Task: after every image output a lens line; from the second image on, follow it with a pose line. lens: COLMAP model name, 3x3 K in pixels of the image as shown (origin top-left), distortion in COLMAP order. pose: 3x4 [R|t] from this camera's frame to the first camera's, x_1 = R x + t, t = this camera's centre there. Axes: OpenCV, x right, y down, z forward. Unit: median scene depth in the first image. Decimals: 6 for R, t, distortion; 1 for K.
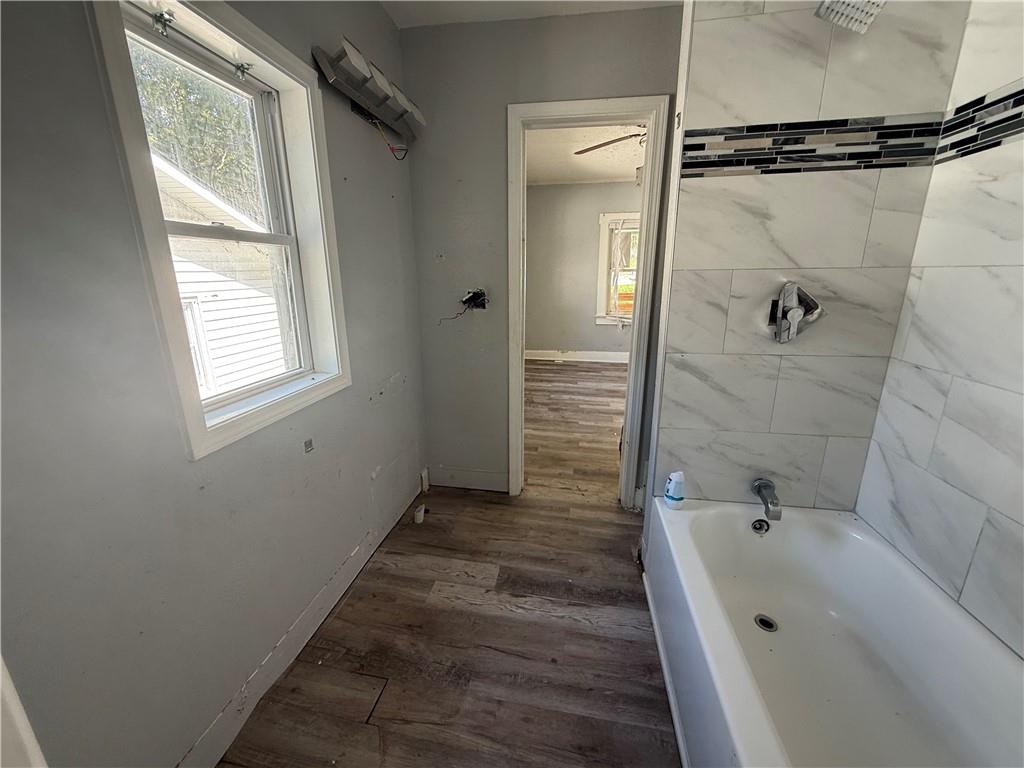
lens RADIAL K [[407.6, 0, 503.5], [0, 407.6, 376.6], [0, 0, 1]] dist [0.002611, 0.000200]
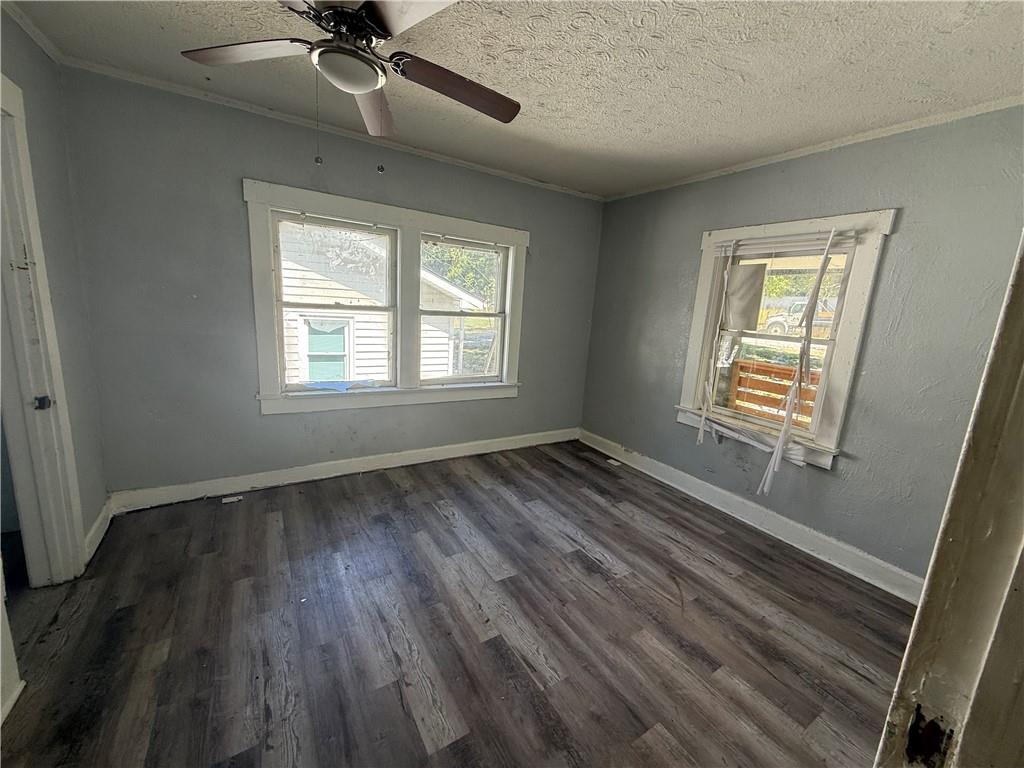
lens RADIAL K [[407.6, 0, 511.3], [0, 407.6, 377.2], [0, 0, 1]] dist [0.002611, 0.000200]
pose [[0.676187, 0.187301, -0.712524, 0.627007], [-0.256221, 0.966557, 0.010925, -0.182162], [0.690741, 0.175176, 0.701563, 0.578261]]
